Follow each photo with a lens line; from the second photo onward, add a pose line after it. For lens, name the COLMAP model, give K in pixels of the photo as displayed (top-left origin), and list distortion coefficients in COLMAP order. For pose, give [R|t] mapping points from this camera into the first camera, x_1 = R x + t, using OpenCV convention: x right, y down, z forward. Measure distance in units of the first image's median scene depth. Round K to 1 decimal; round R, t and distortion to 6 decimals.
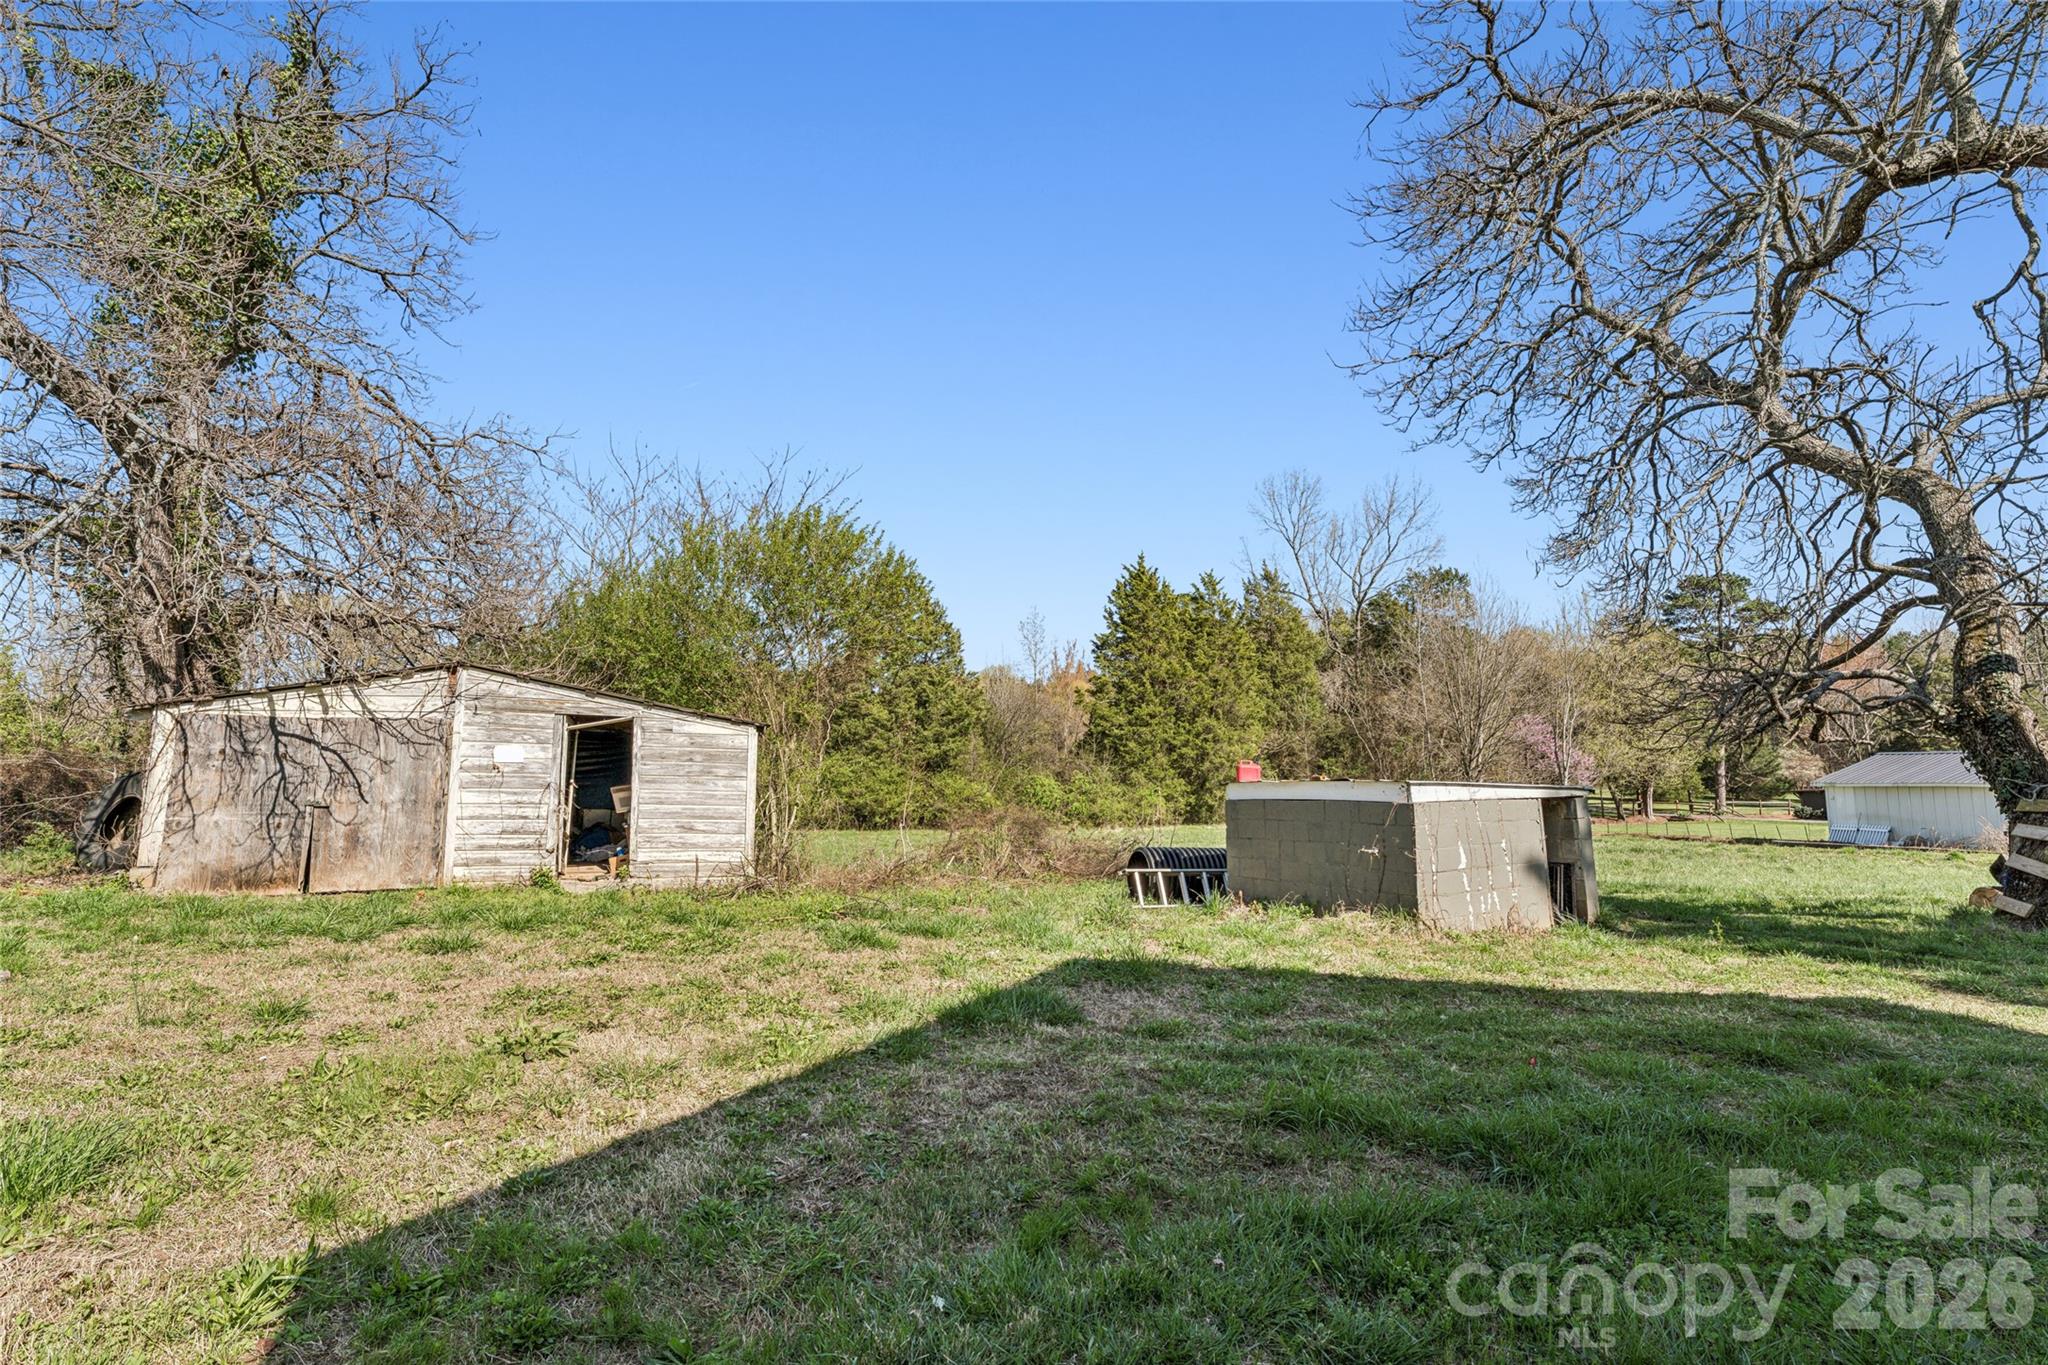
lens RADIAL K [[931.9, 0, 1026.5], [0, 931.9, 670.0], [0, 0, 1]] dist [-0.005107, 0.001339]
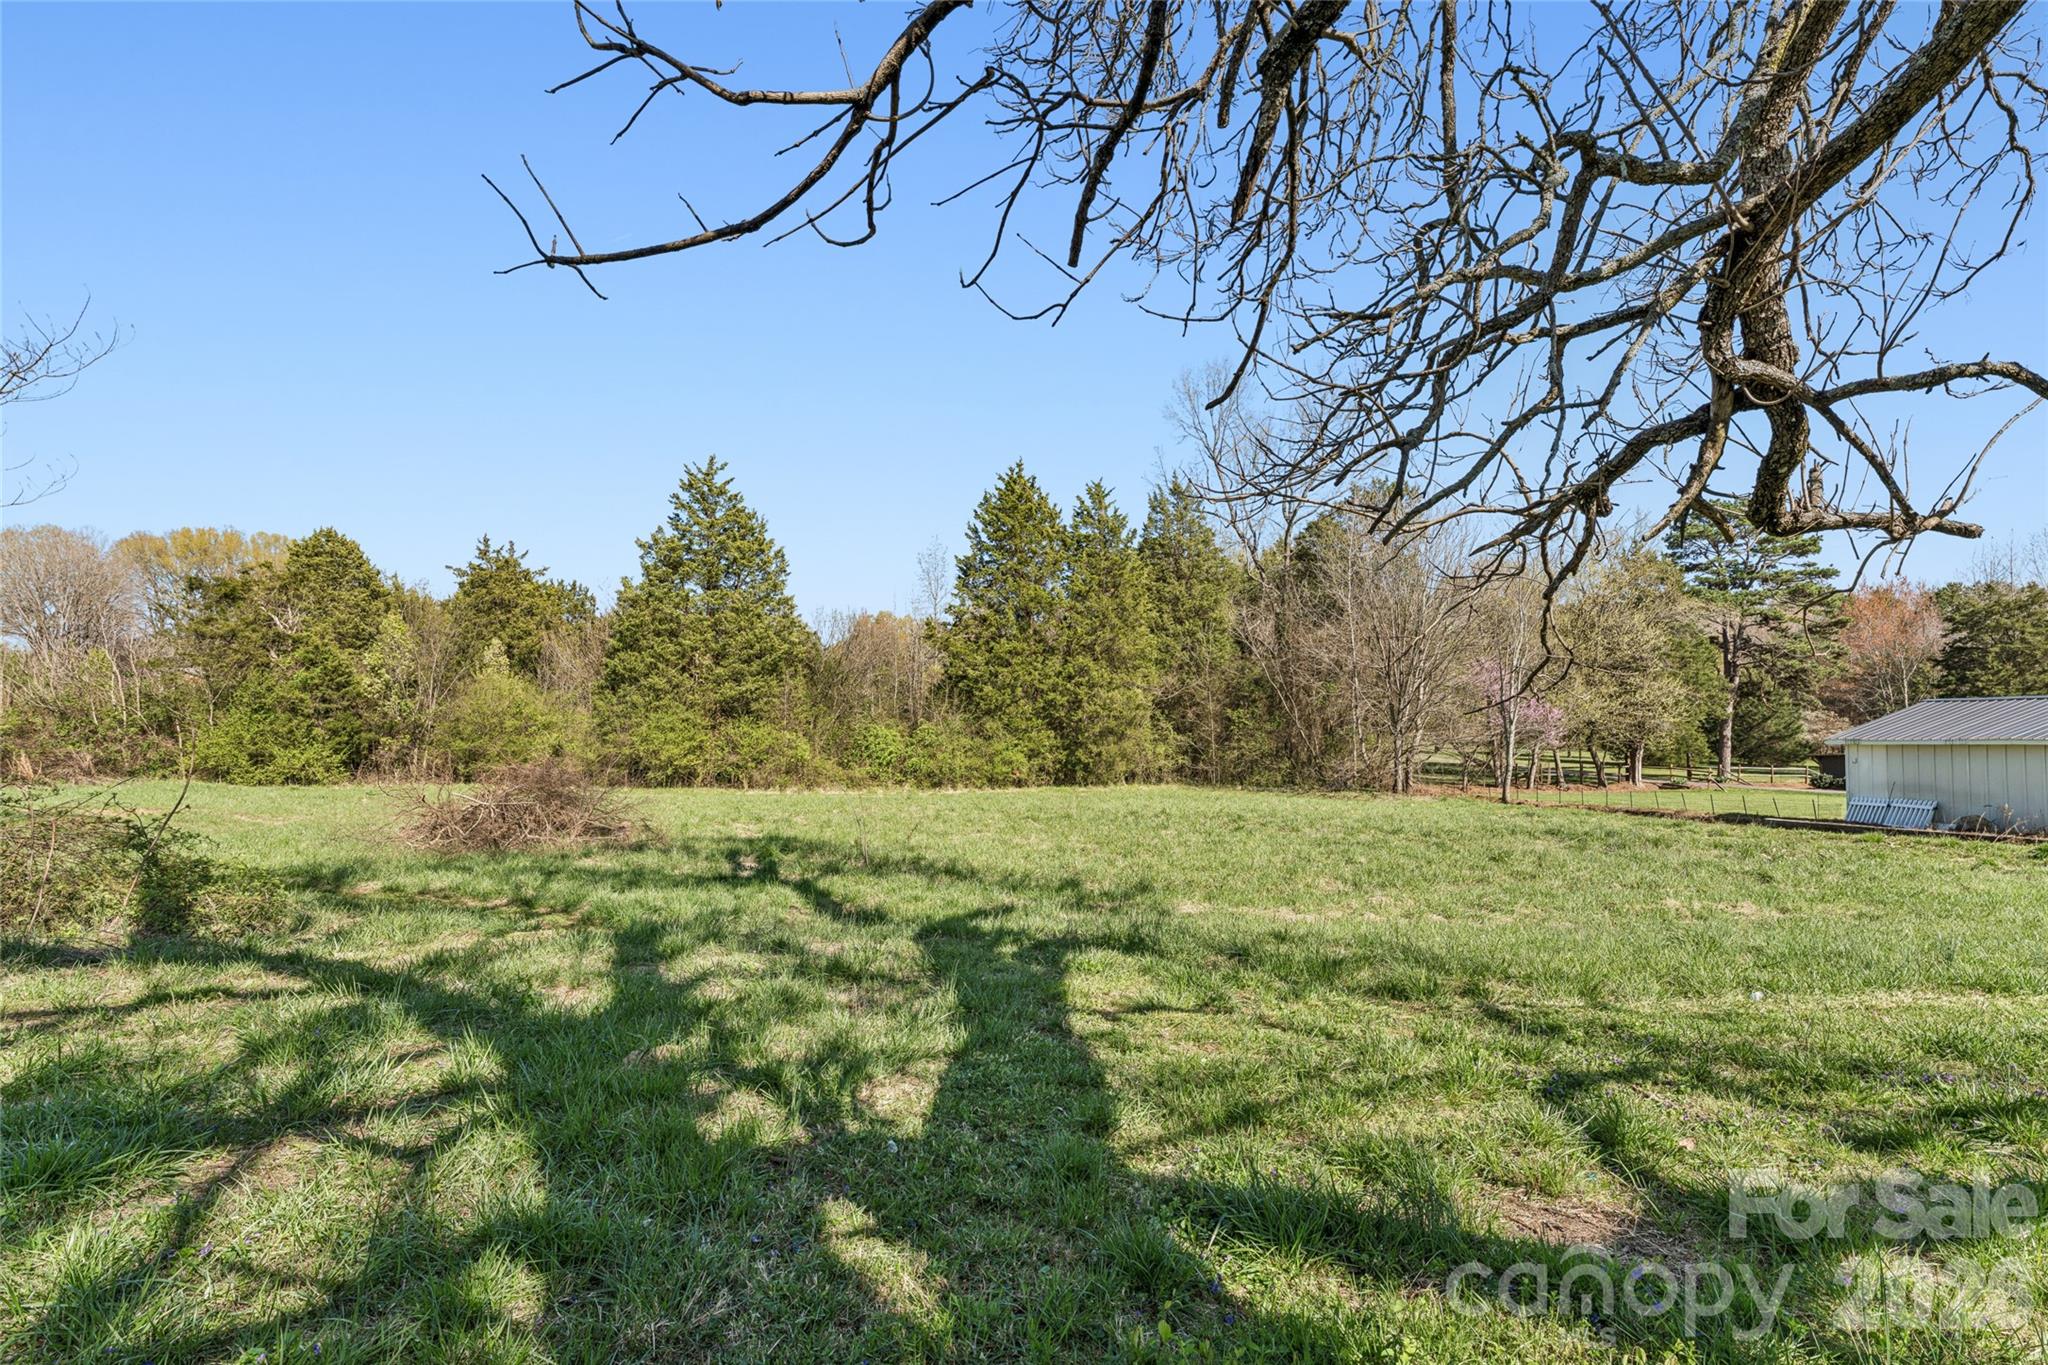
lens RADIAL K [[931.9, 0, 1015.5], [0, 931.9, 687.2], [0, 0, 1]] dist [-0.005107, 0.001339]
pose [[0.999591, 0.009216, -0.027072, 0.149517], [-0.007536, 0.998079, 0.061490, 0.026292], [0.027587, -0.061261, 0.997740, 0.168933]]
